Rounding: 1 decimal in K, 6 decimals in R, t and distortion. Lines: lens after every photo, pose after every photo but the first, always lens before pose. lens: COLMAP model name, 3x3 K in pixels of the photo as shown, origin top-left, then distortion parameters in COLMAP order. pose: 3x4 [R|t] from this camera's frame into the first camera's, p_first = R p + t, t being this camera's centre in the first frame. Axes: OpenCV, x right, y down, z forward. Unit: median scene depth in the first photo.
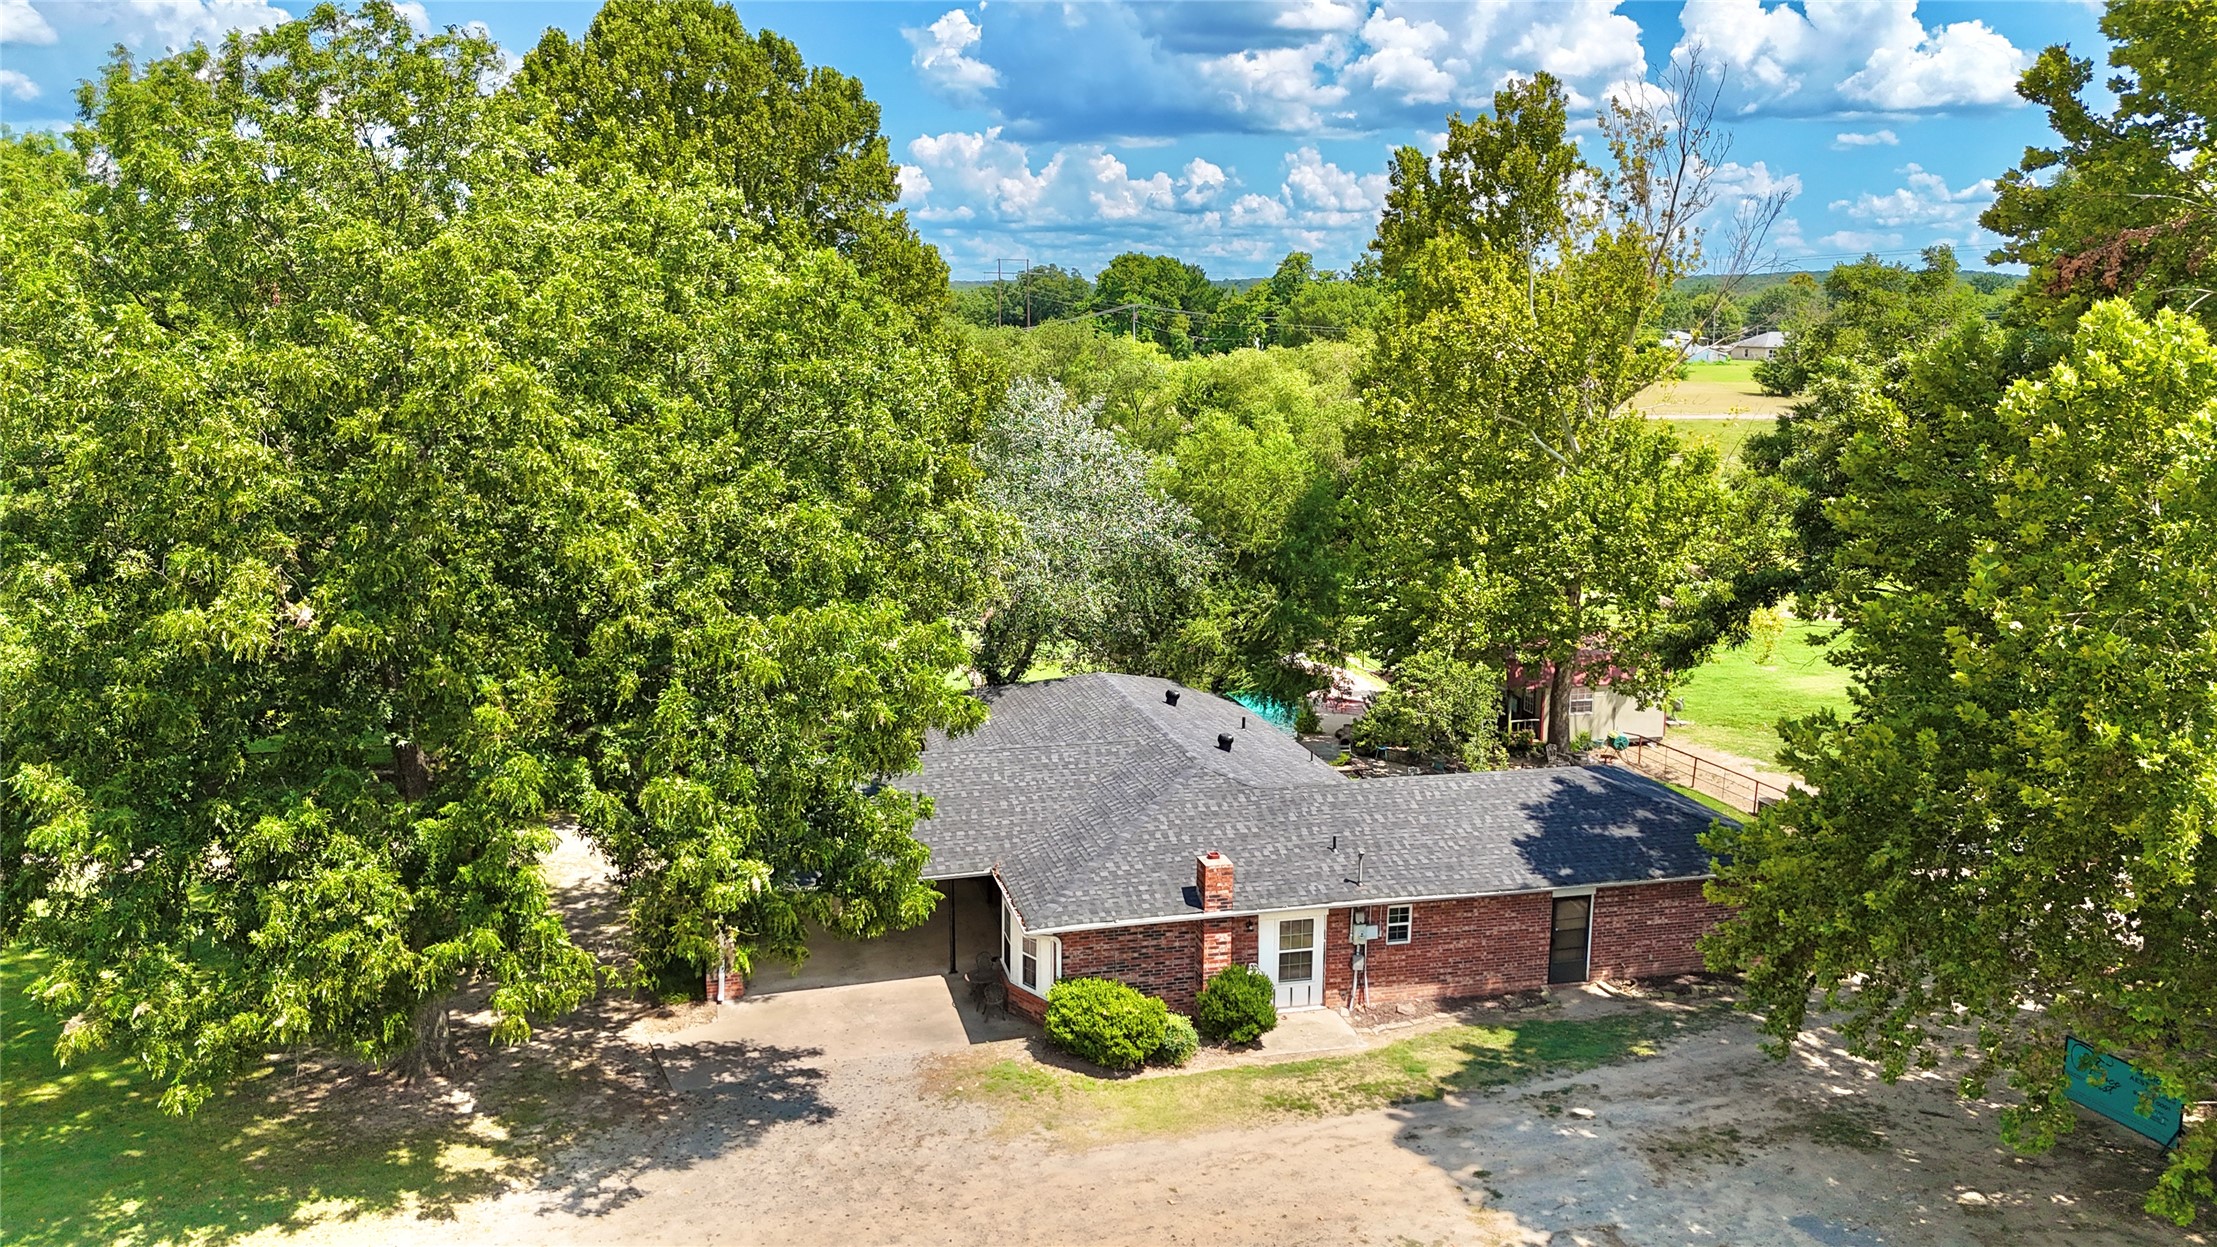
lens RADIAL K [[1652.2, 0, 1103.4], [0, 1652.2, 637.6], [0, 0, 1]] dist [0.069624, -0.058798]
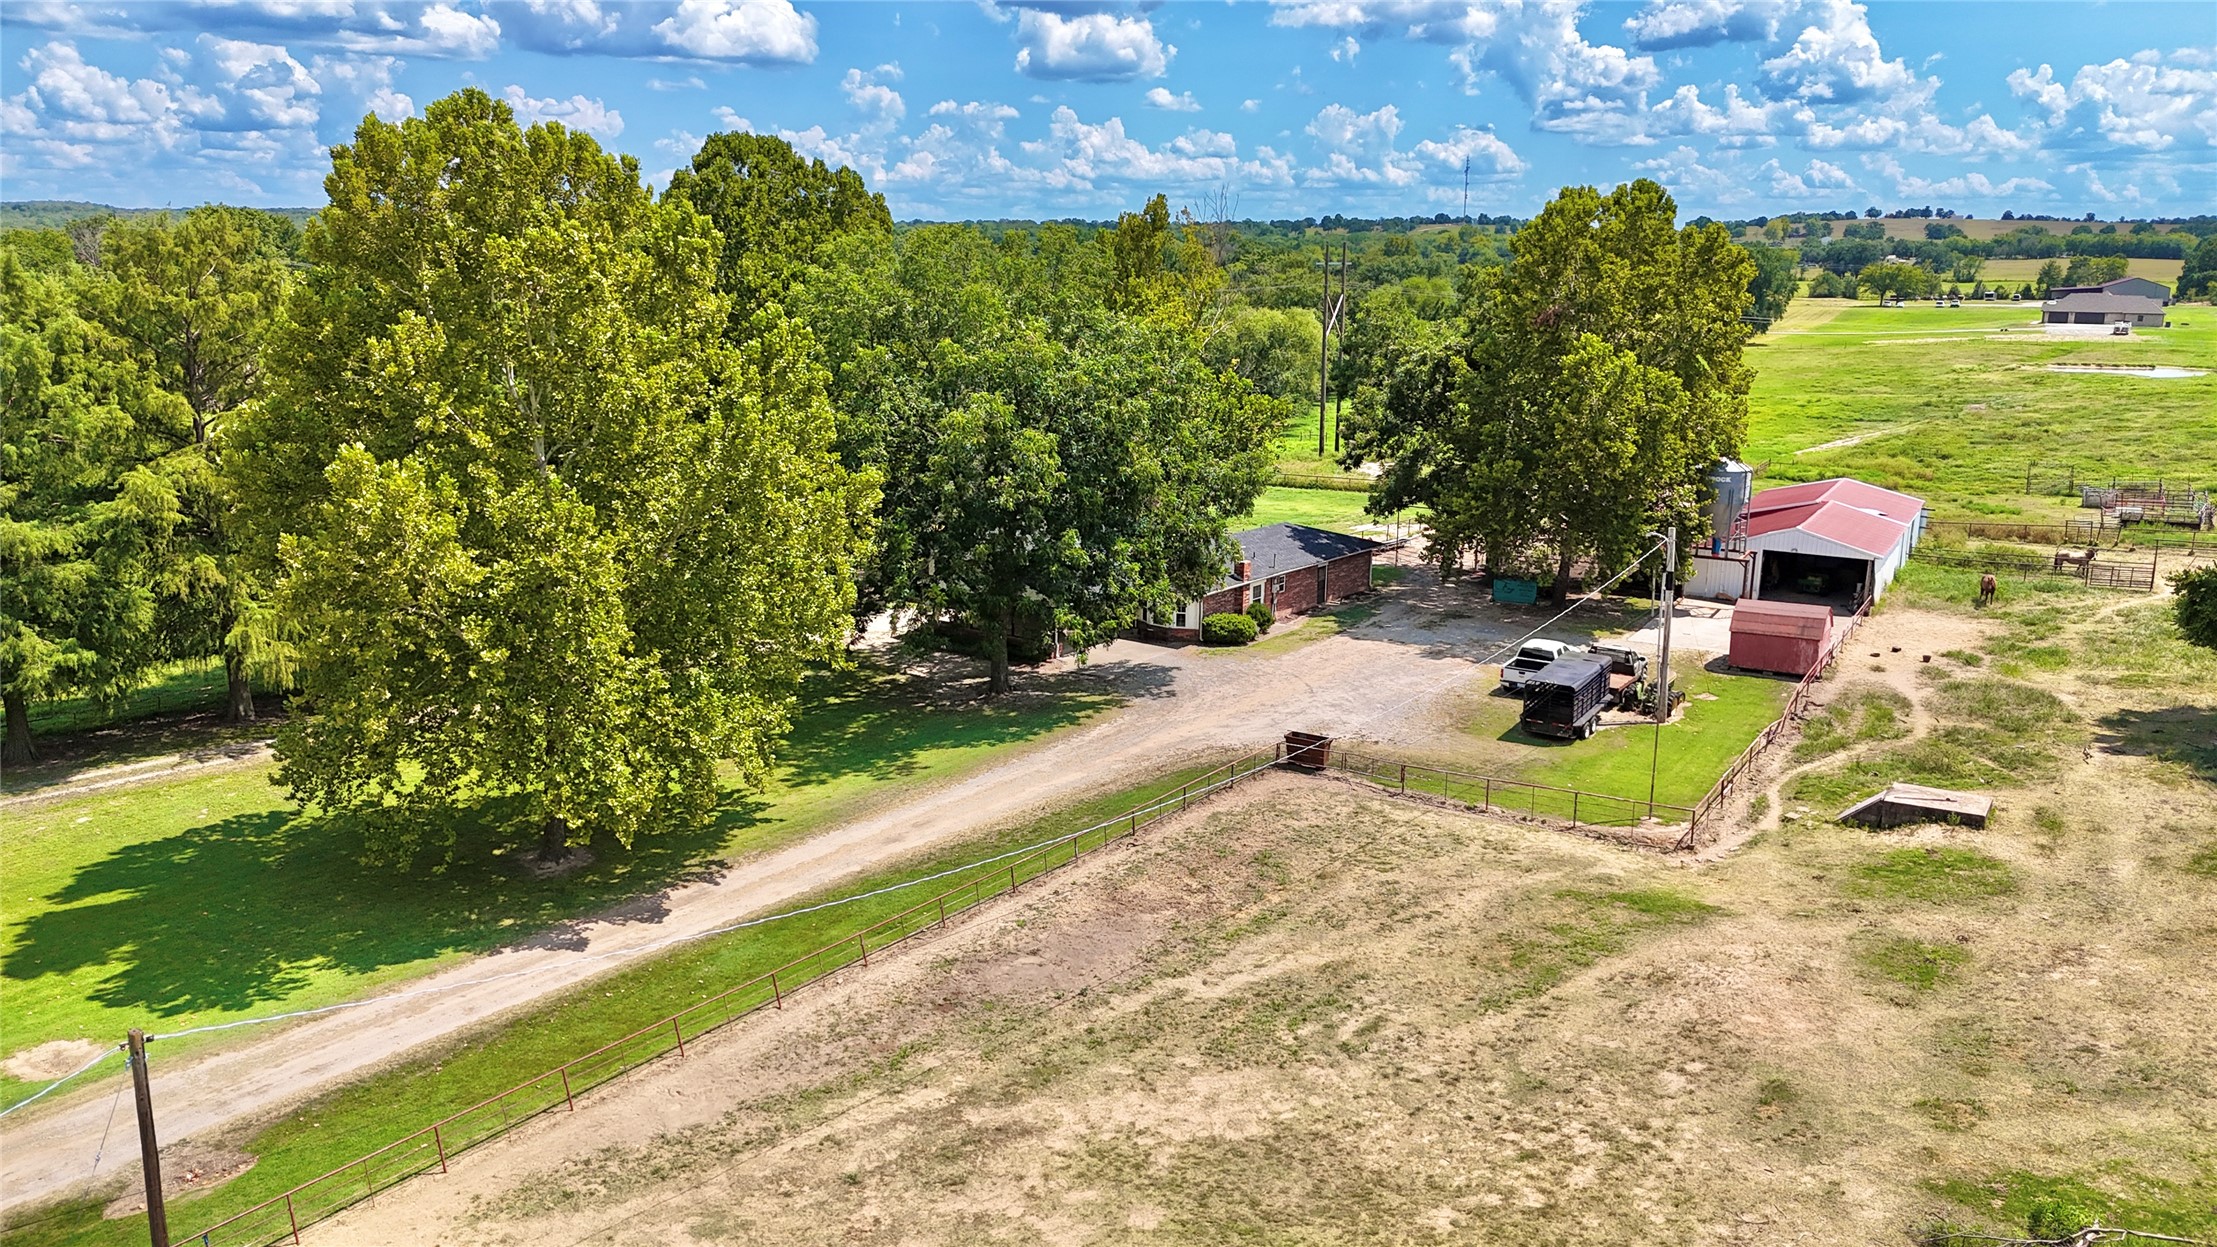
lens RADIAL K [[1652.2, 0, 1070.4], [0, 1652.2, 674.6], [0, 0, 1]] dist [0.069624, -0.058798]
pose [[0.799623, -0.156763, 0.579679, -1.861529], [0.121069, 0.987587, 0.100070, 0.030687], [-0.588171, -0.009837, 0.808677, -0.968119]]
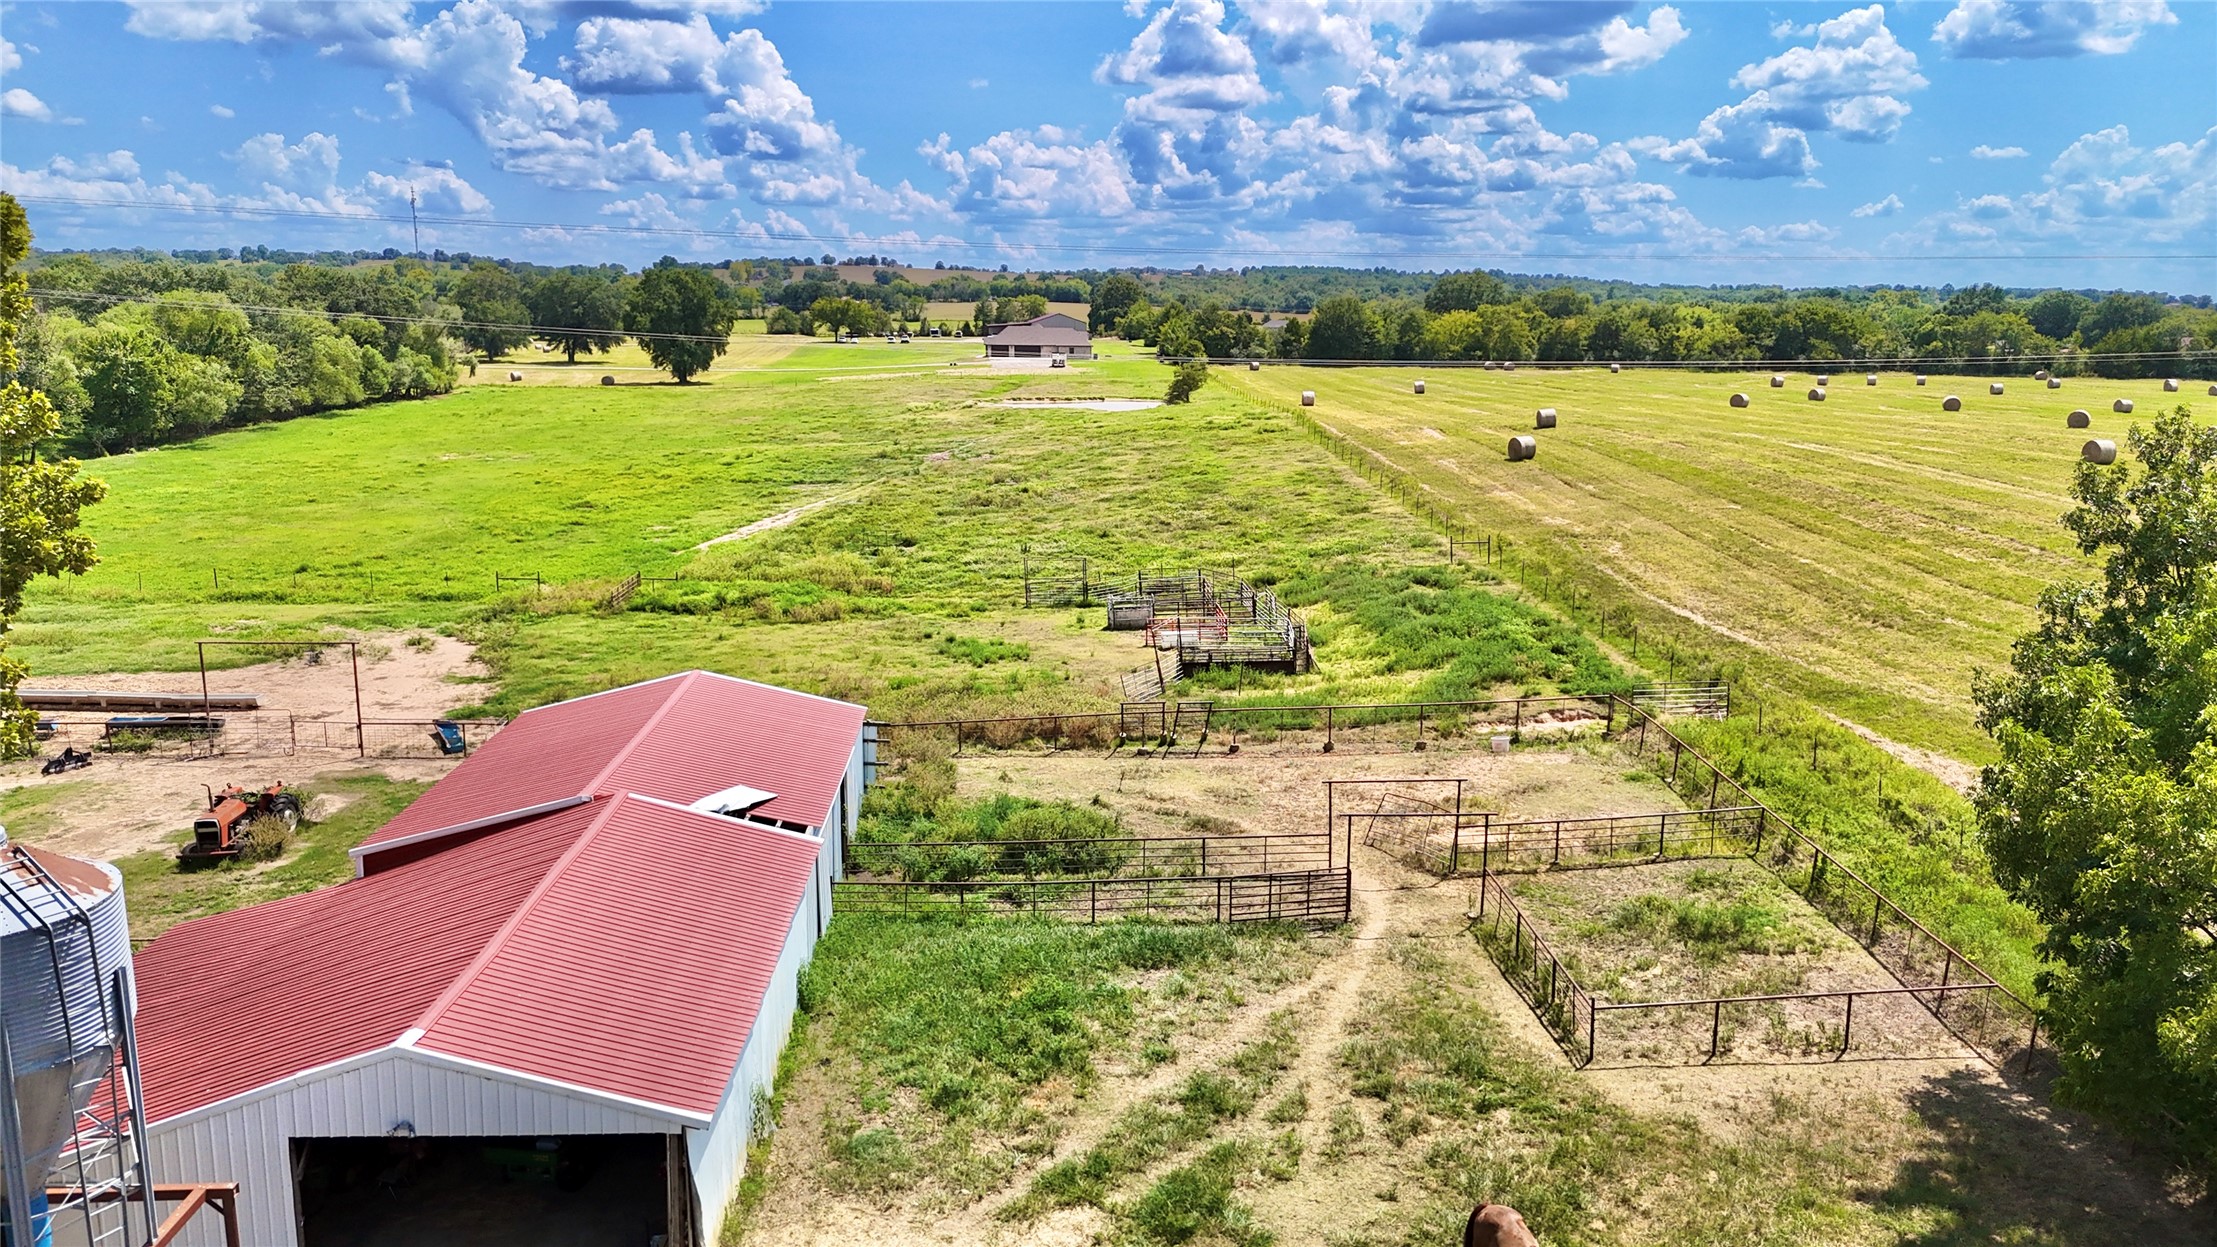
lens RADIAL K [[1652.2, 0, 1093.7], [0, 1652.2, 658.8], [0, 0, 1]] dist [0.069624, -0.058798]
pose [[0.336307, -0.208836, 0.918306, 0.418902], [0.182197, 0.971109, 0.154119, -0.009698], [-0.923960, 0.115481, 0.364639, 0.098562]]
